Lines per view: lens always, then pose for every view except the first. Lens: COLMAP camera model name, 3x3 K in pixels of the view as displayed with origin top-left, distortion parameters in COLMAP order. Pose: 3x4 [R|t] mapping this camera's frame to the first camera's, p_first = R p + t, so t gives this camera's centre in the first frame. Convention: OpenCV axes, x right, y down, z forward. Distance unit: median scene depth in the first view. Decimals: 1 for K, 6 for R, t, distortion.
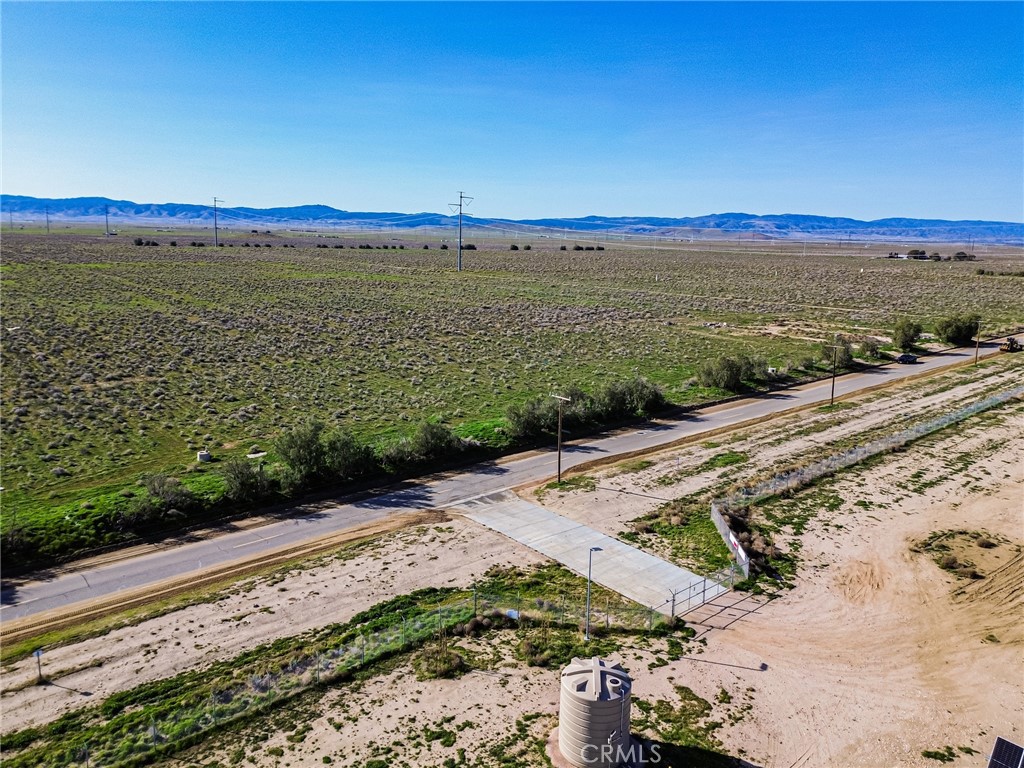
lens RADIAL K [[738.8, 0, 505.7], [0, 738.8, 371.4], [0, 0, 1]] dist [0.068542, -0.064600]
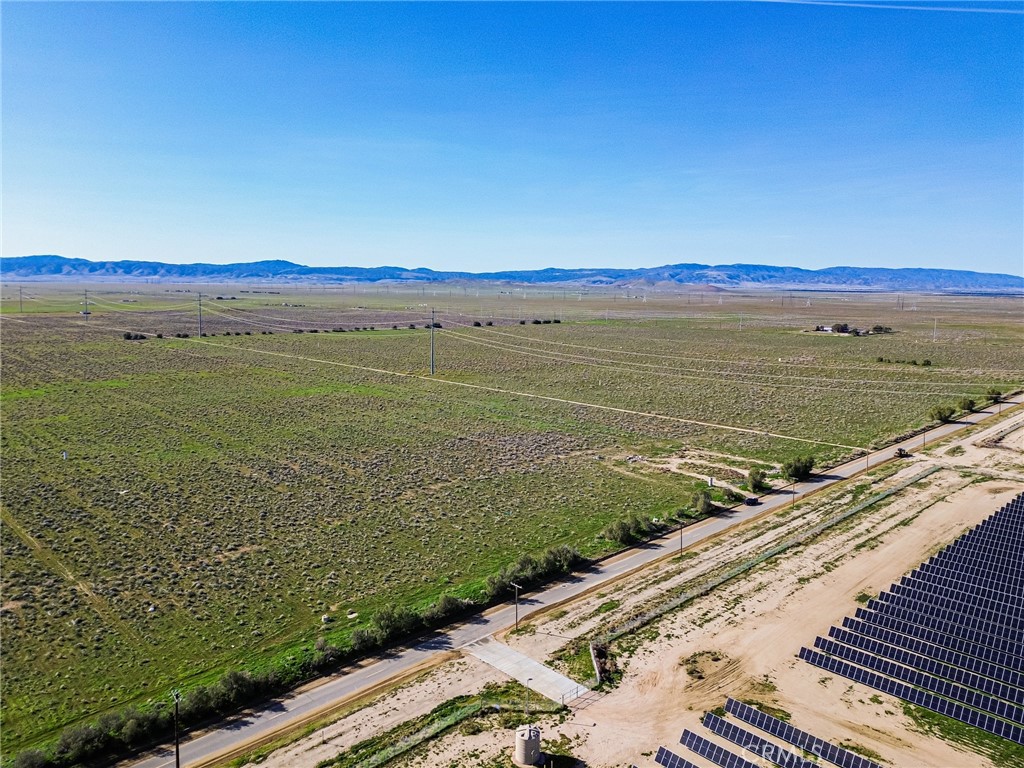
lens RADIAL K [[738.8, 0, 505.7], [0, 738.8, 371.4], [0, 0, 1]] dist [0.068542, -0.064600]
pose [[0.998508, -0.019208, 0.051124, -0.050202], [0.022633, 0.997477, -0.067286, -0.458428], [-0.049703, 0.068342, 0.996423, -1.148671]]
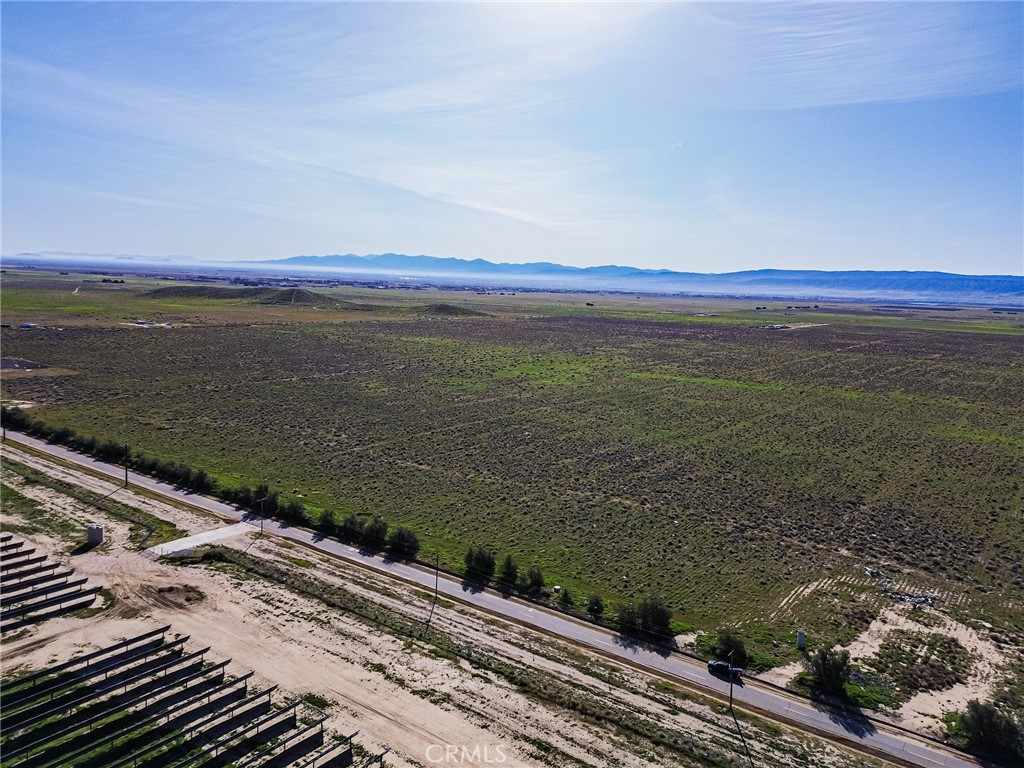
lens RADIAL K [[738.8, 0, 505.7], [0, 738.8, 371.4], [0, 0, 1]] dist [0.068542, -0.064600]
pose [[0.223217, 0.103521, -0.969256, 3.100839], [-0.214183, 0.975253, 0.054836, -0.822865], [0.950947, 0.195358, 0.239866, 1.249027]]
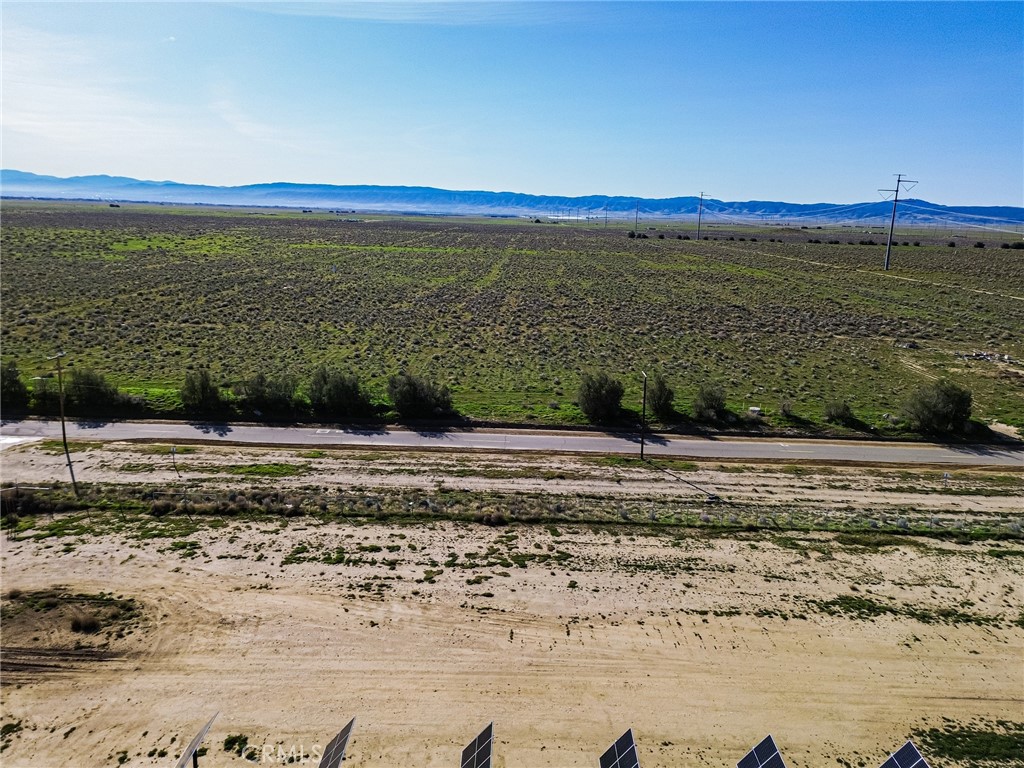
lens RADIAL K [[738.8, 0, 505.7], [0, 738.8, 371.4], [0, 0, 1]] dist [0.068542, -0.064600]
pose [[0.747388, 0.138719, -0.649745, 1.356053], [-0.135880, 0.989203, 0.054892, -0.095314], [0.650345, 0.047261, 0.758168, 0.714386]]
